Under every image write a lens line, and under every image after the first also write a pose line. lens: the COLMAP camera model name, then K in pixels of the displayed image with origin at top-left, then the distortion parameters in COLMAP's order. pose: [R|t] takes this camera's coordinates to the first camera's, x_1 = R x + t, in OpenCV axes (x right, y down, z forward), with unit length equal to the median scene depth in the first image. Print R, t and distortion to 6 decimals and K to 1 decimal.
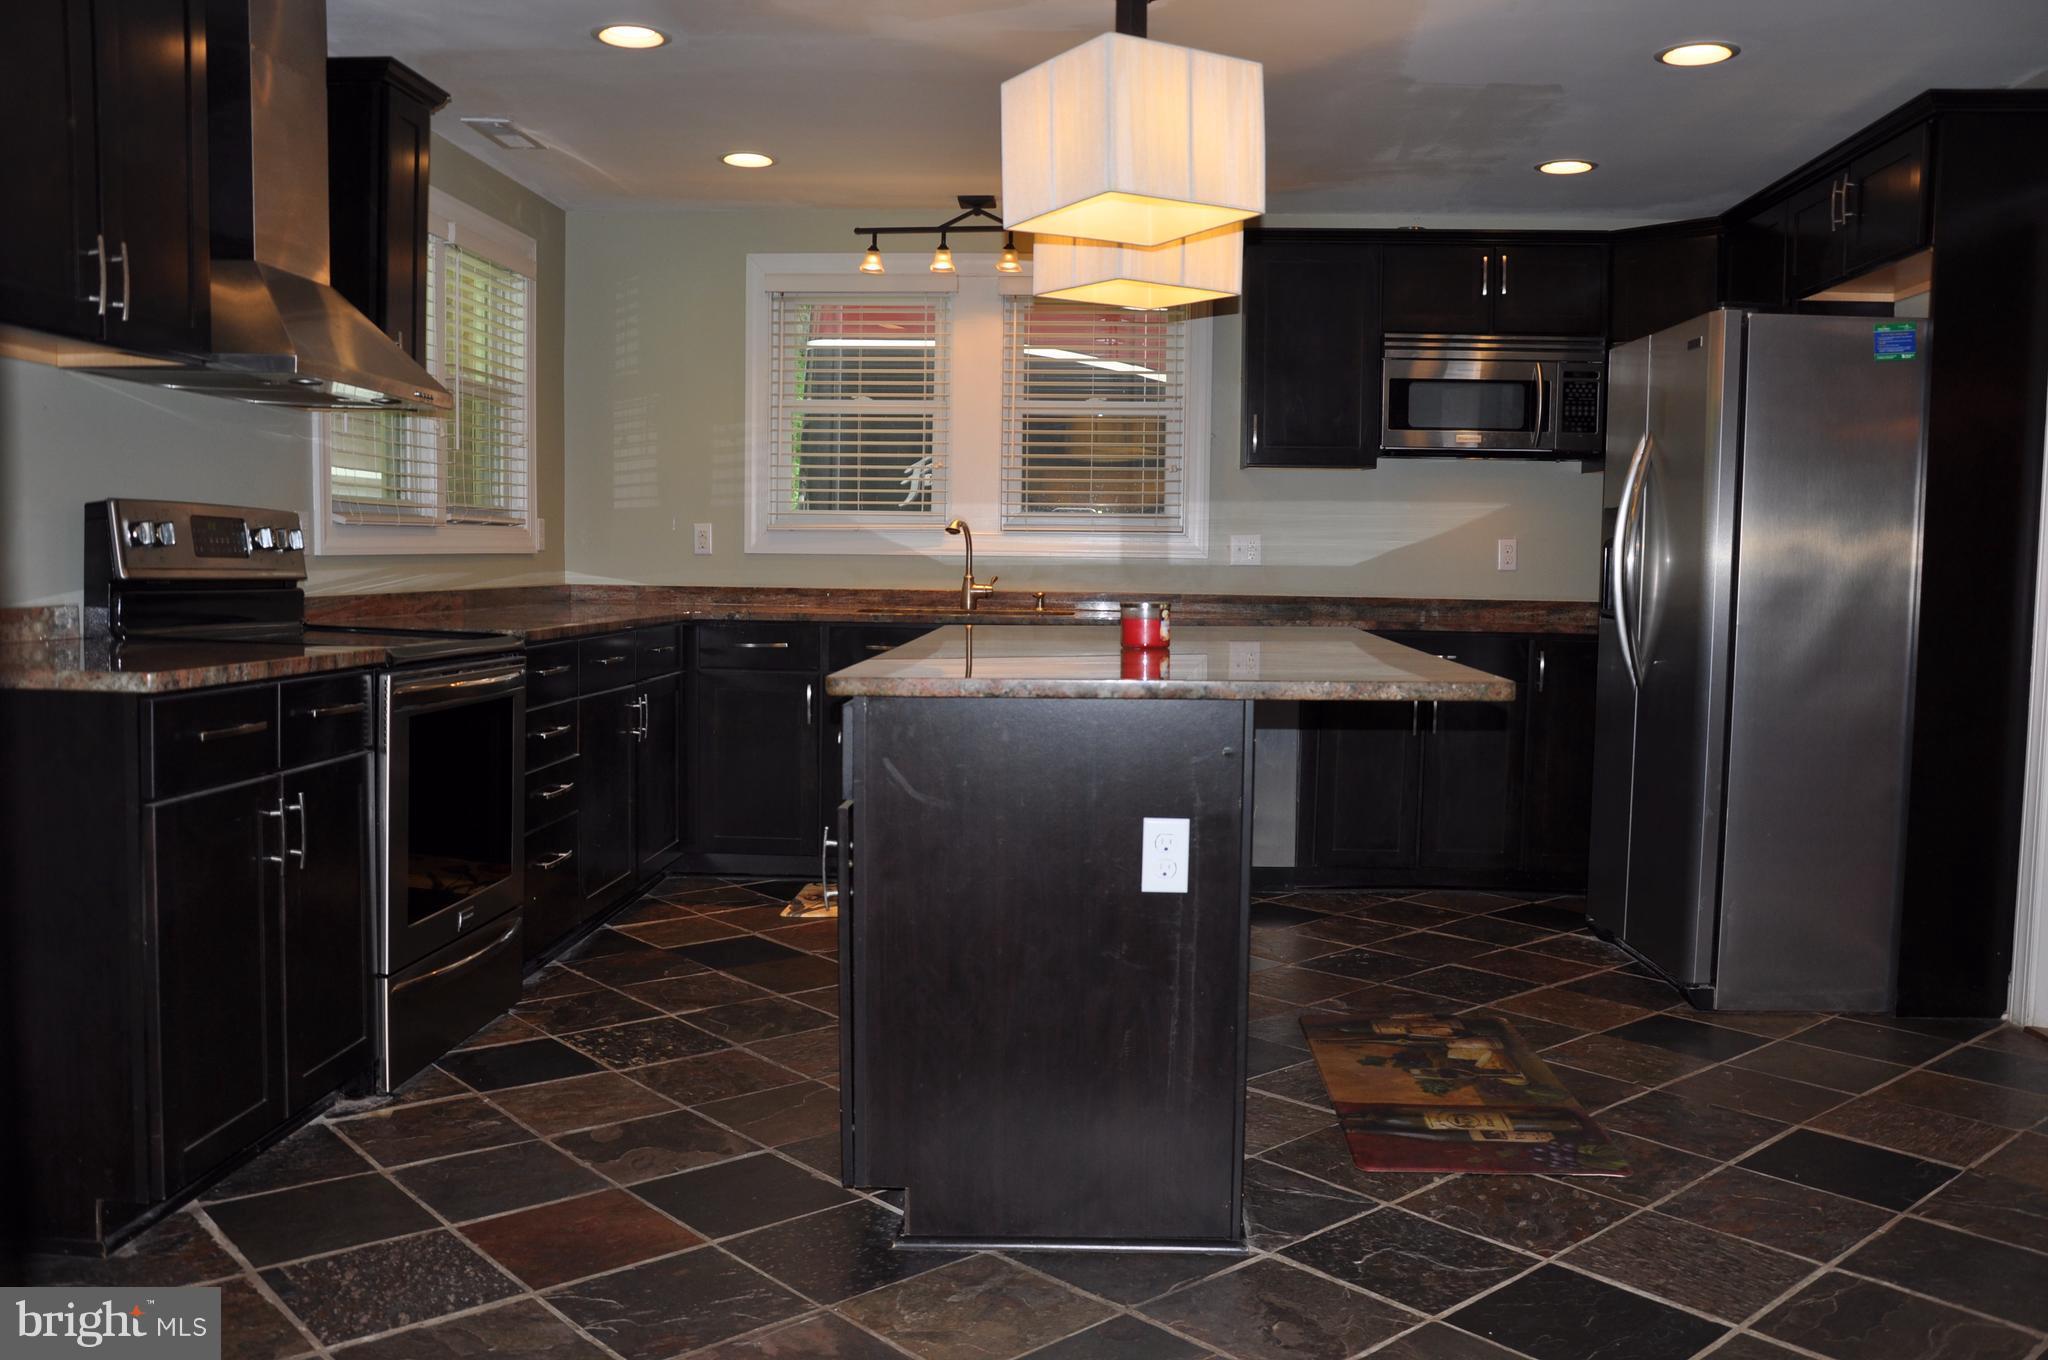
lens RADIAL K [[1652.6, 0, 1040.6], [0, 1652.6, 675.0], [0, 0, 1]] dist [-0.131733, 0.138681]
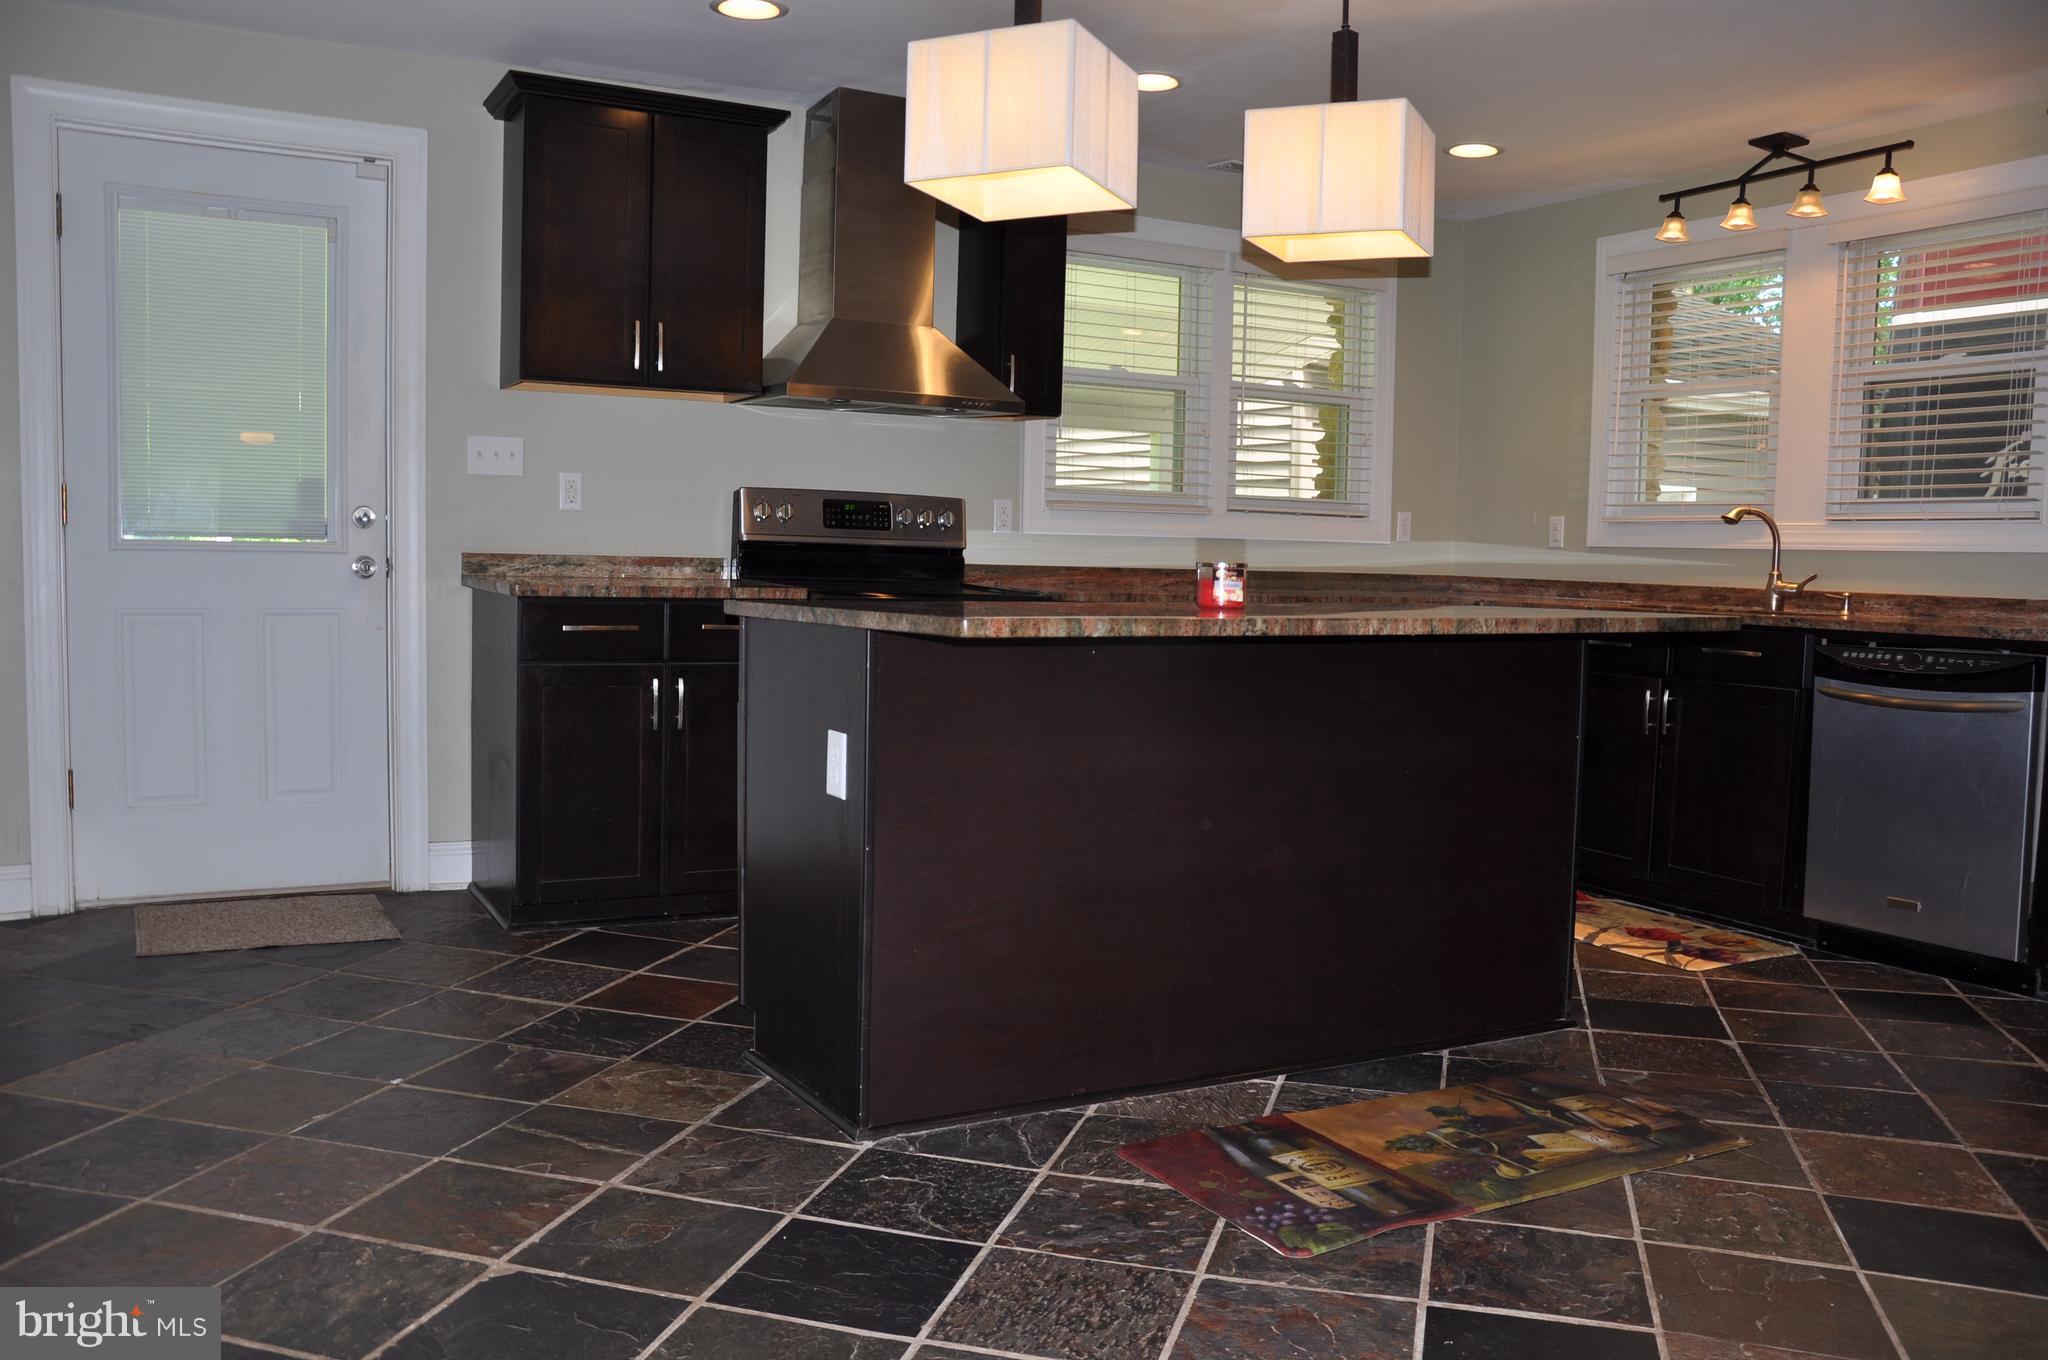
lens RADIAL K [[1652.6, 0, 1040.6], [0, 1652.6, 675.0], [0, 0, 1]] dist [-0.131733, 0.138681]
pose [[0.546926, 0.061506, -0.834919, 0.712059], [-0.077549, 0.996732, 0.022627, 0.007829], [0.833582, 0.052371, 0.549908, 0.320601]]
